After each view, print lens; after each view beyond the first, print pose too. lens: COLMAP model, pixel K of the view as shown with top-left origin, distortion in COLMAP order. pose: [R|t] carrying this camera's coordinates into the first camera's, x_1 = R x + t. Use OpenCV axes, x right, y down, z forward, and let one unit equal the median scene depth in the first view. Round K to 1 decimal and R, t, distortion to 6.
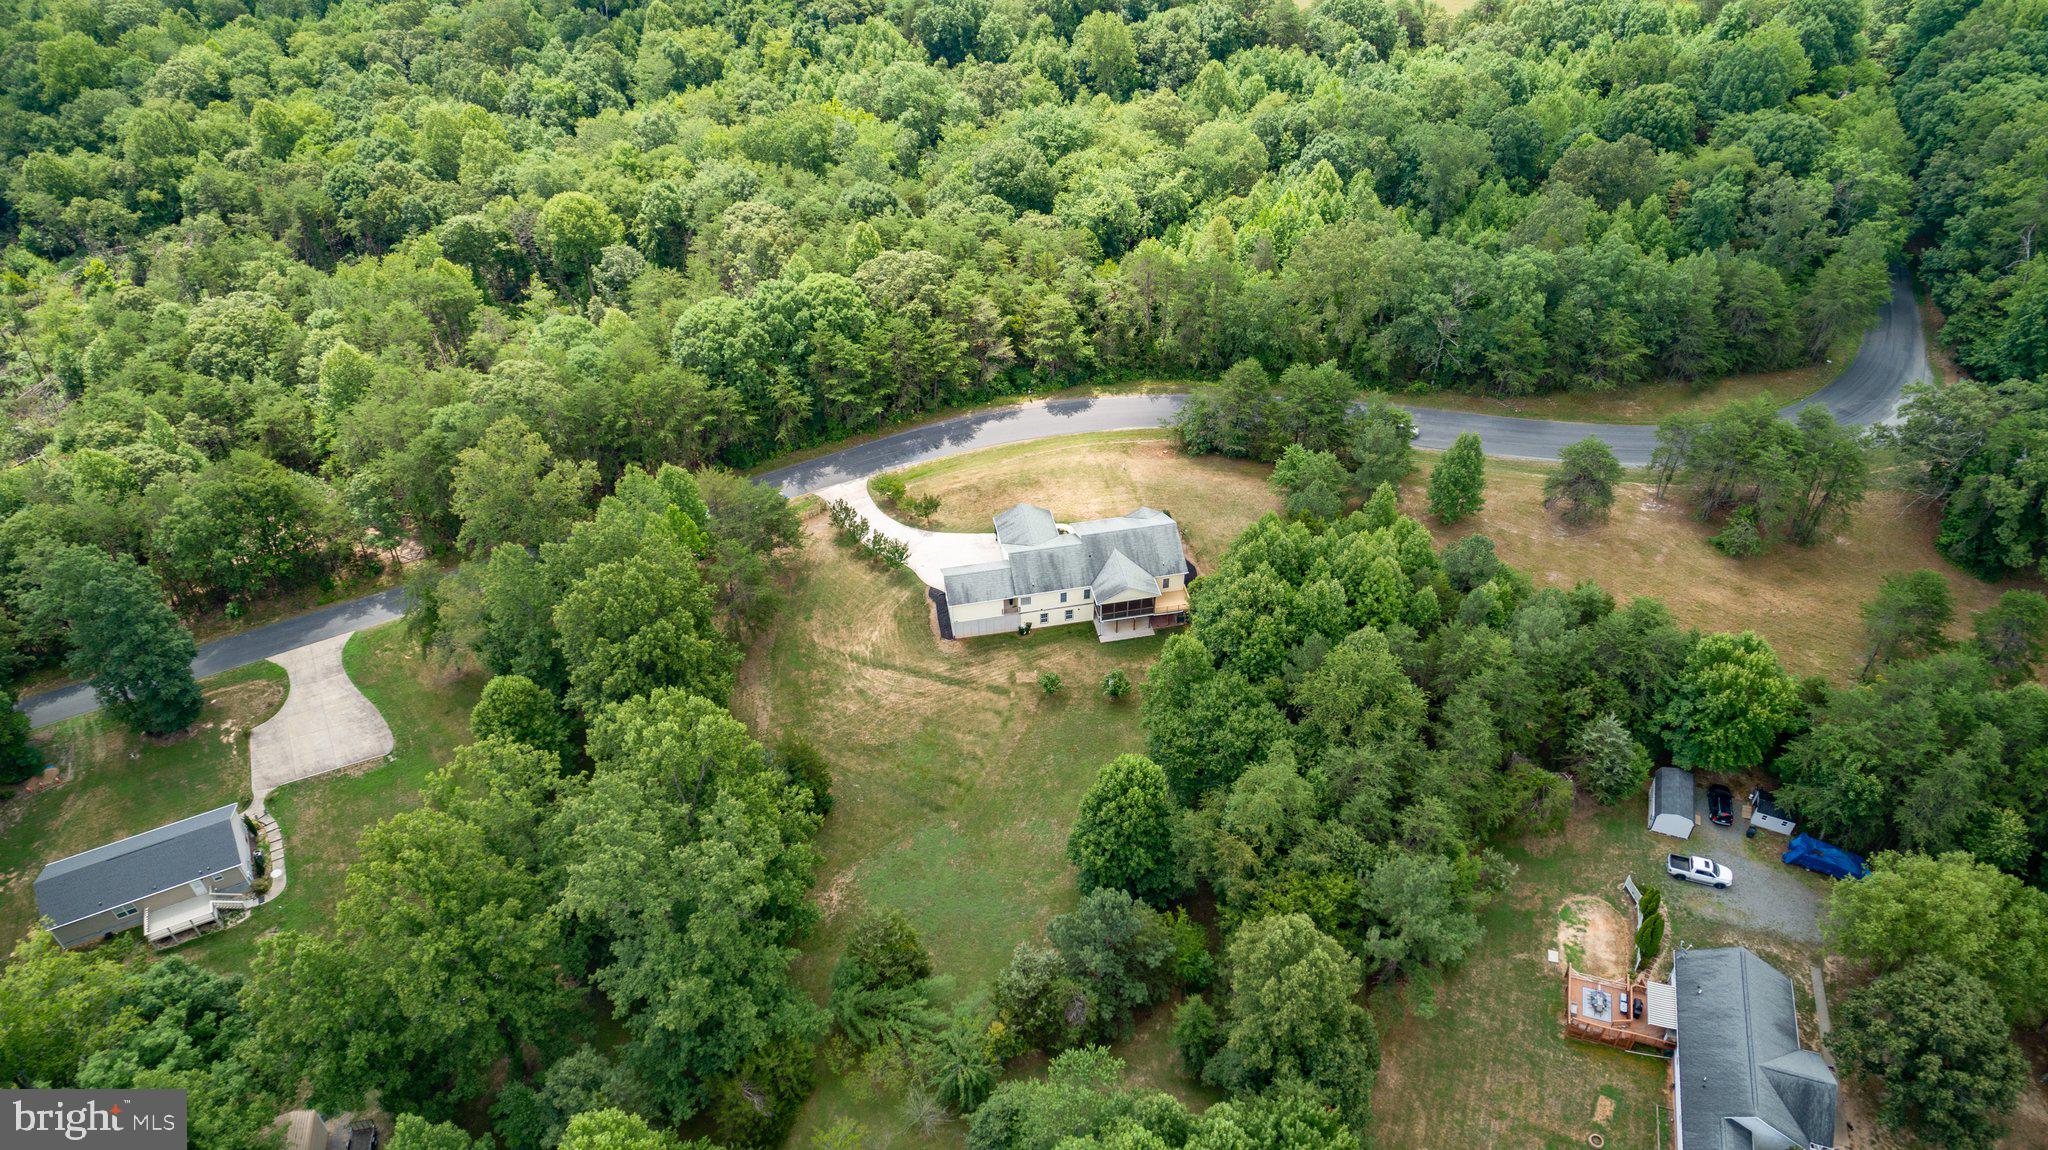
lens RADIAL K [[1382.1, 0, 1021.4], [0, 1382.1, 573.2], [0, 0, 1]] dist [-0.012411, 0.010721]
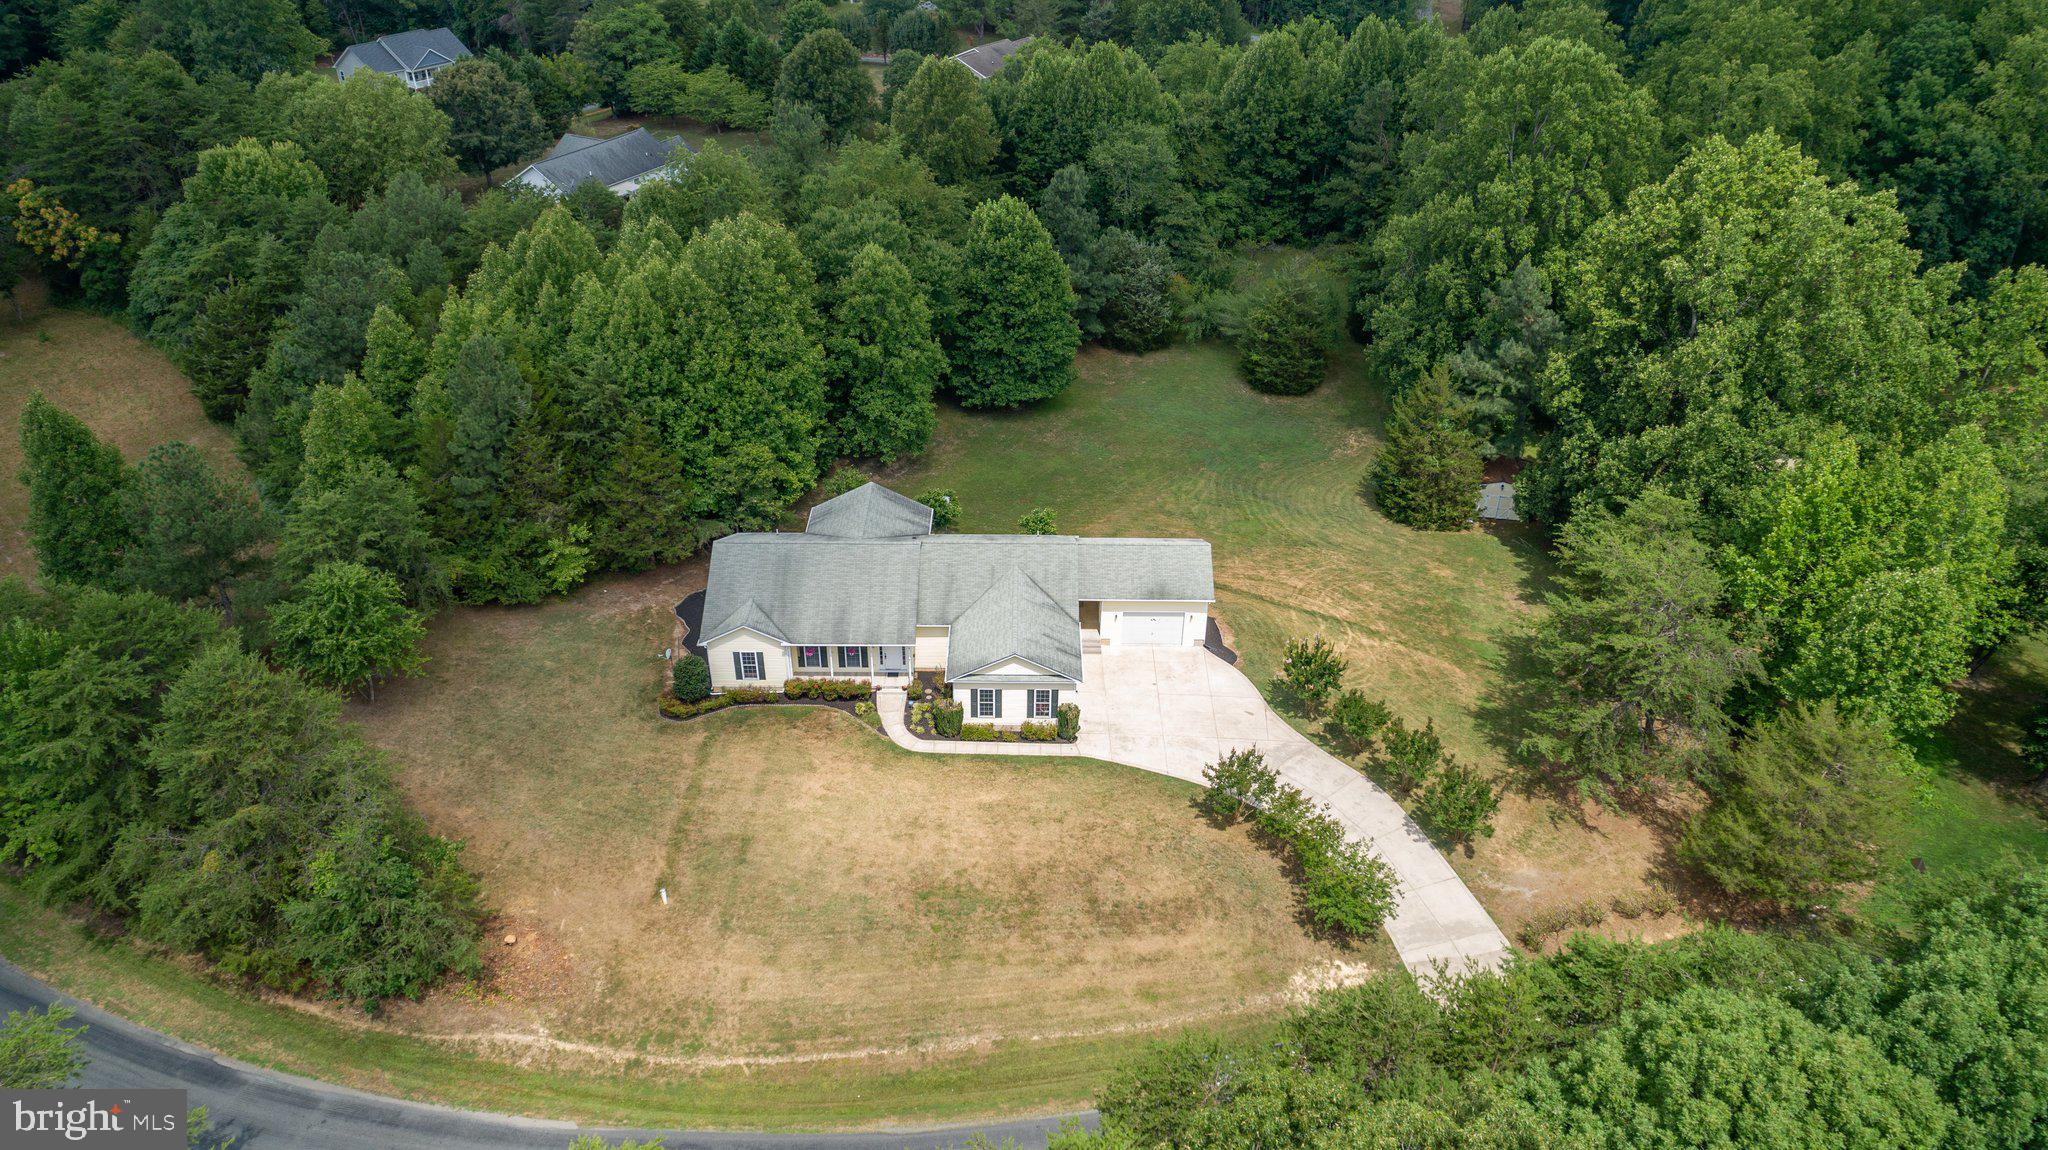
lens RADIAL K [[1382.1, 0, 1021.4], [0, 1382.1, 573.2], [0, 0, 1]] dist [-0.012411, 0.010721]
pose [[-0.981804, -0.095479, 0.164150, -0.063310], [0.128457, 0.302705, 0.944388, -0.420682], [-0.139858, 0.948290, -0.284932, 1.019555]]
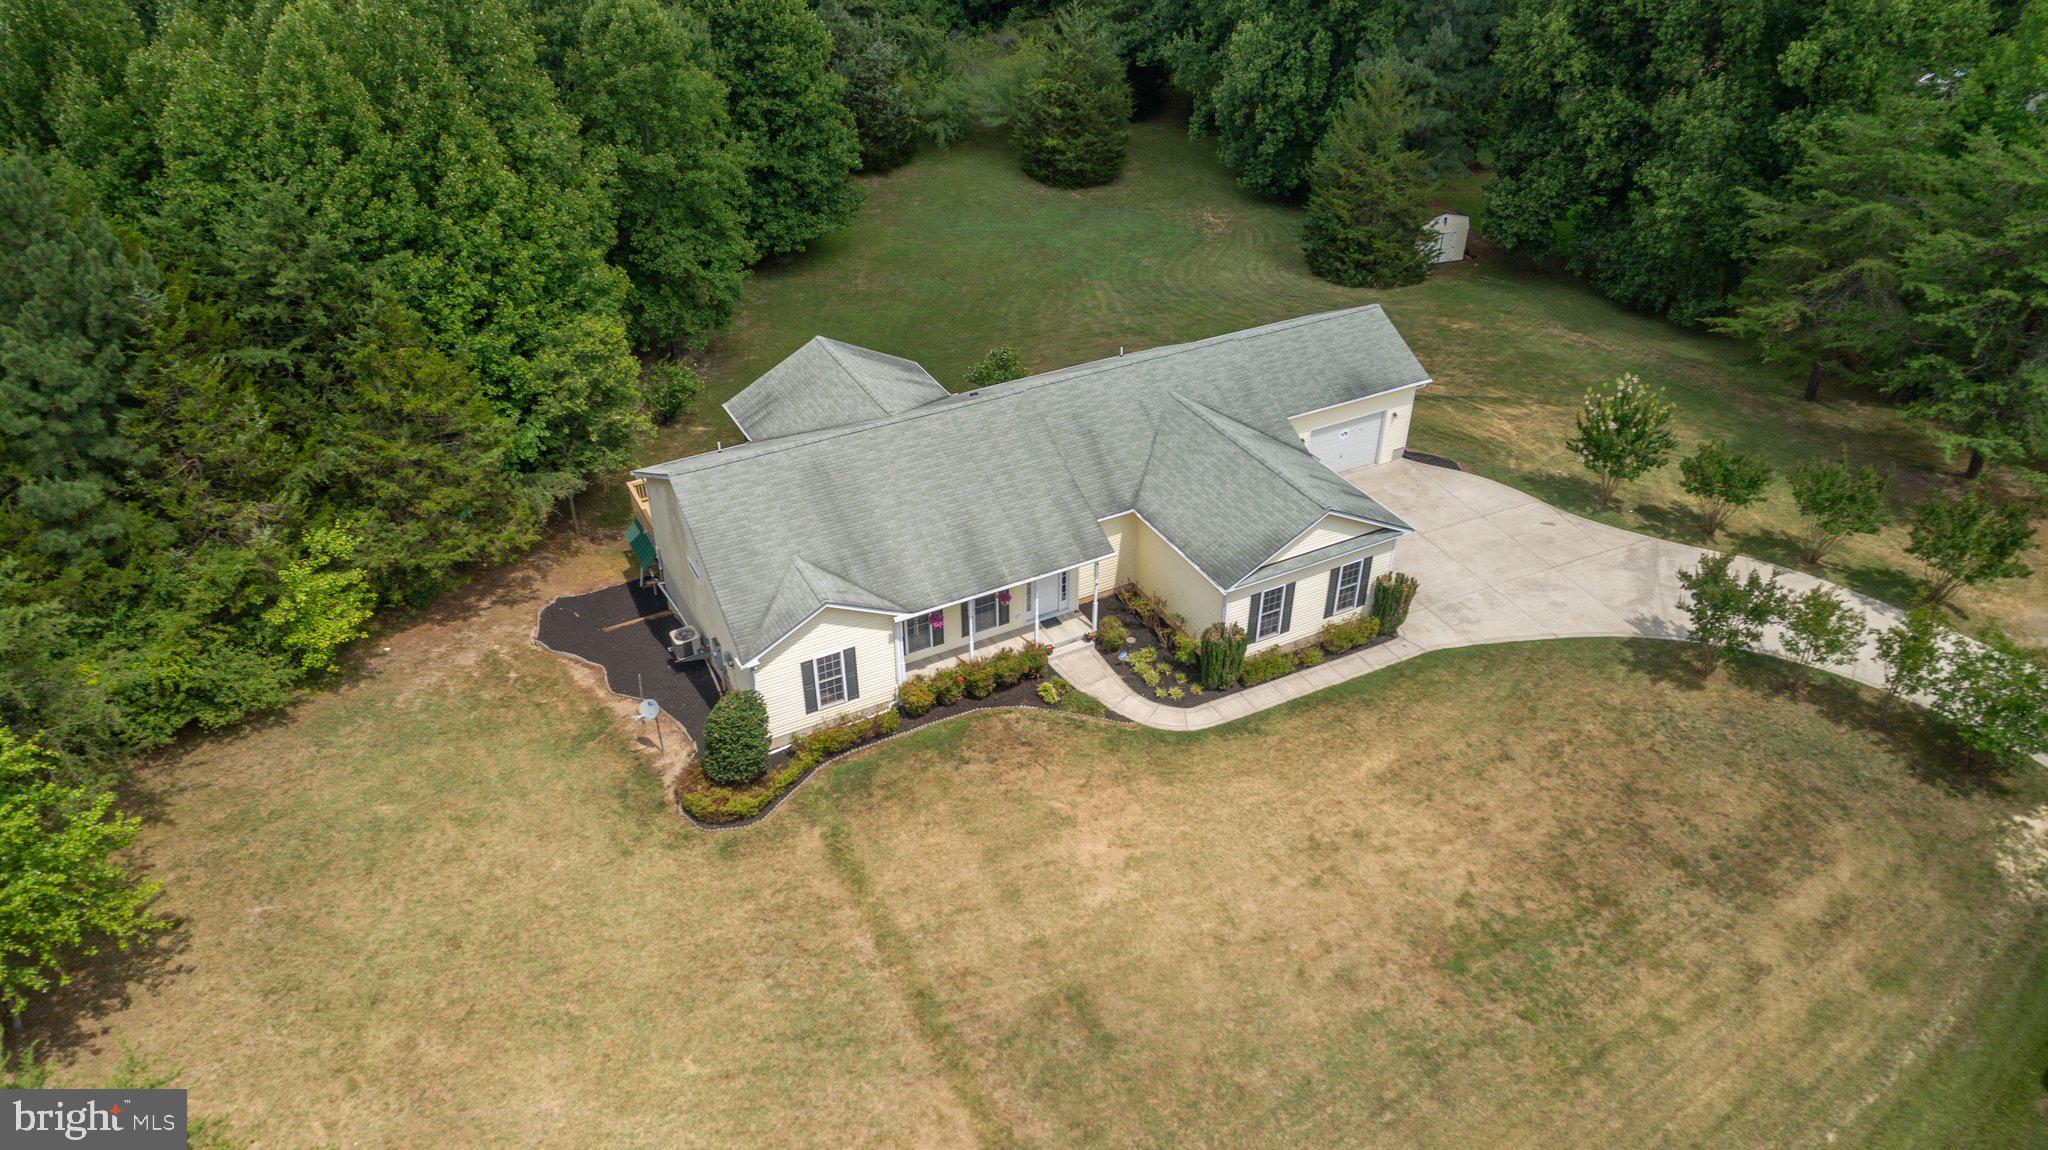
lens RADIAL K [[1382.1, 0, 1021.4], [0, 1382.1, 573.2], [0, 0, 1]] dist [-0.012411, 0.010721]
pose [[-0.957054, 0.176329, -0.230121, 0.100390], [-0.177391, 0.271651, 0.945906, -0.245779], [0.229303, 0.946105, -0.228705, 0.979653]]
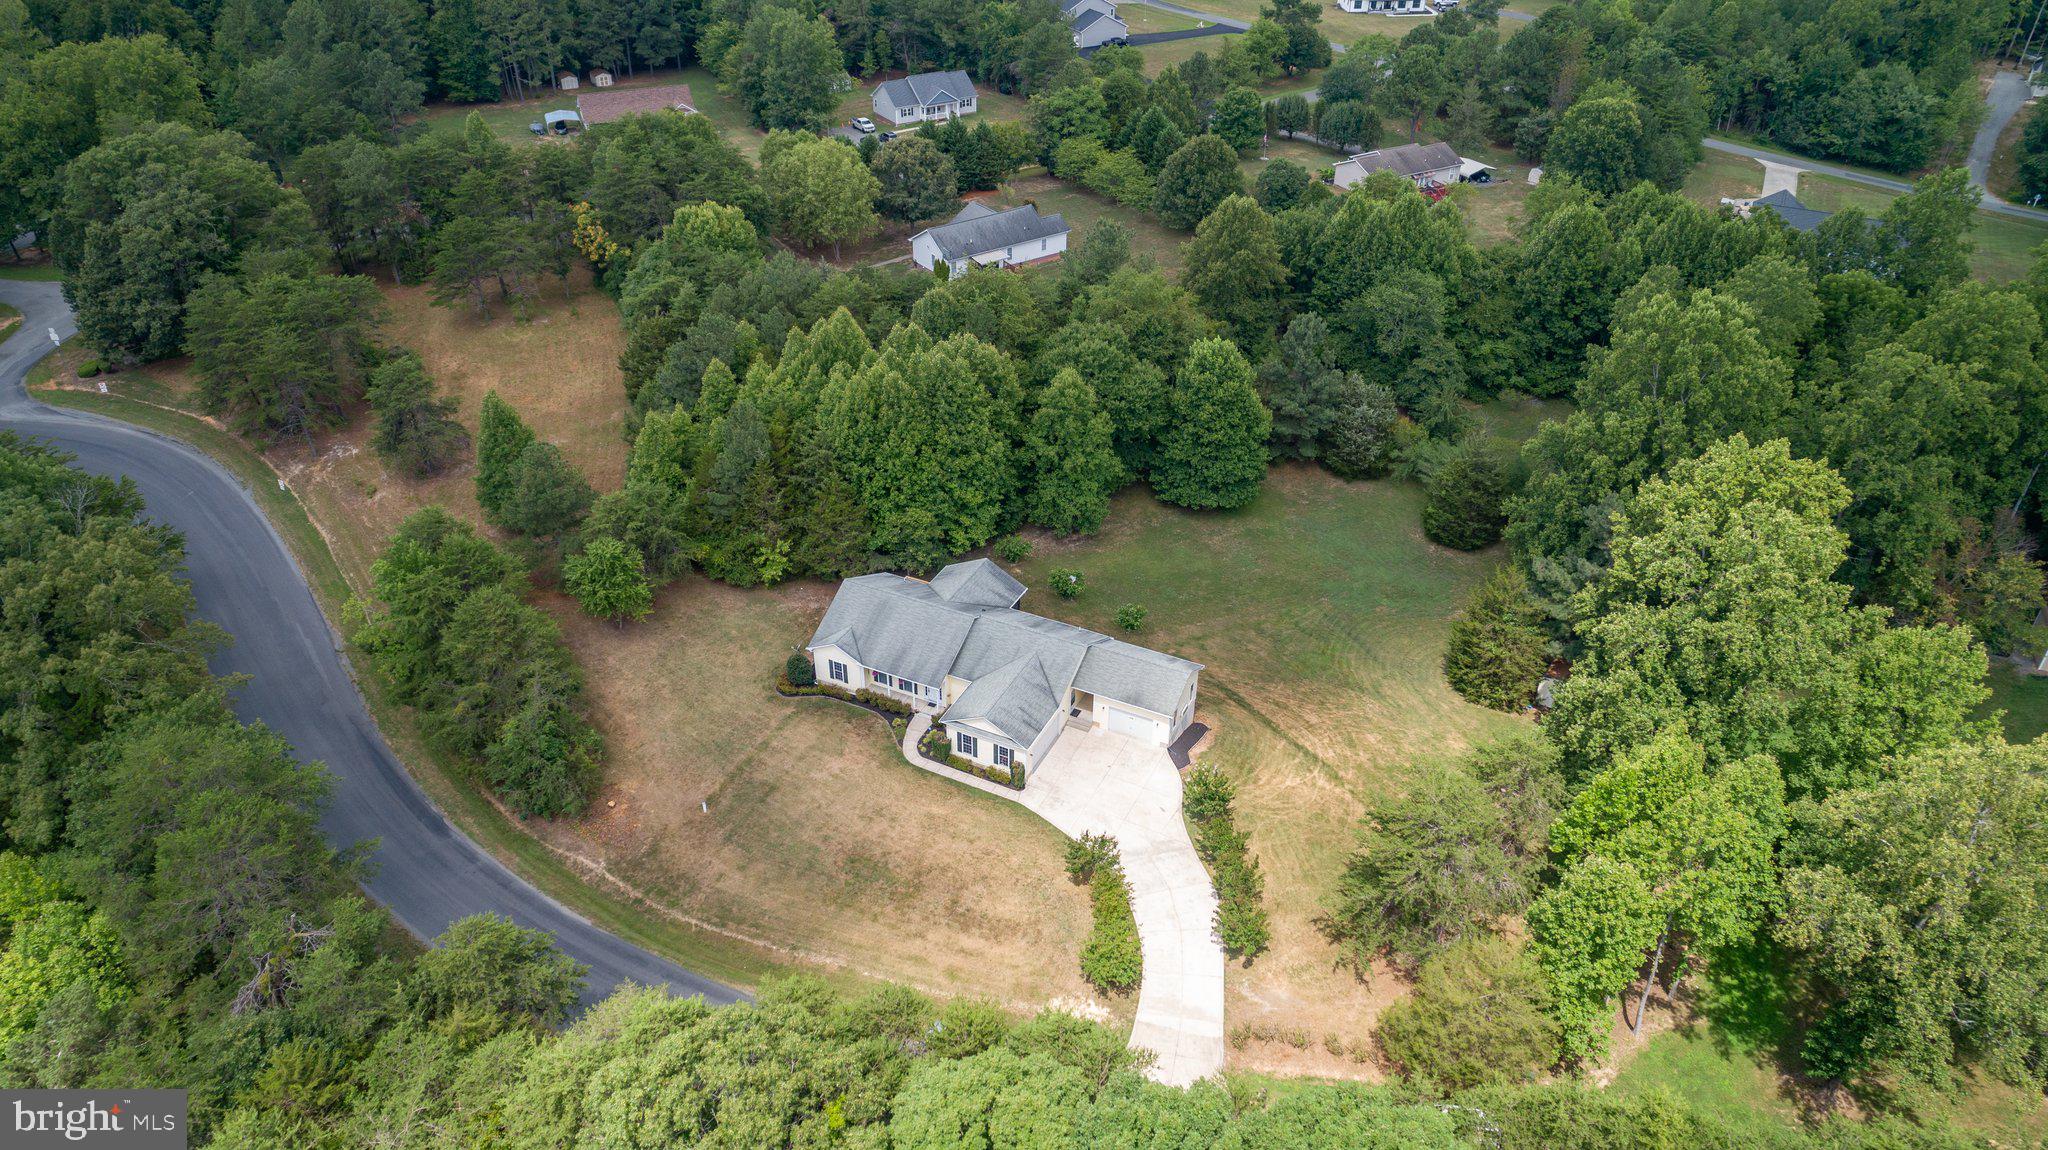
lens RADIAL K [[1382.1, 0, 1021.4], [0, 1382.1, 573.2], [0, 0, 1]] dist [-0.012411, 0.010721]
pose [[-0.800404, -0.324552, 0.504003, -0.263877], [0.396551, 0.343854, 0.851183, -0.516638], [-0.449557, 0.881153, -0.146520, 0.953564]]
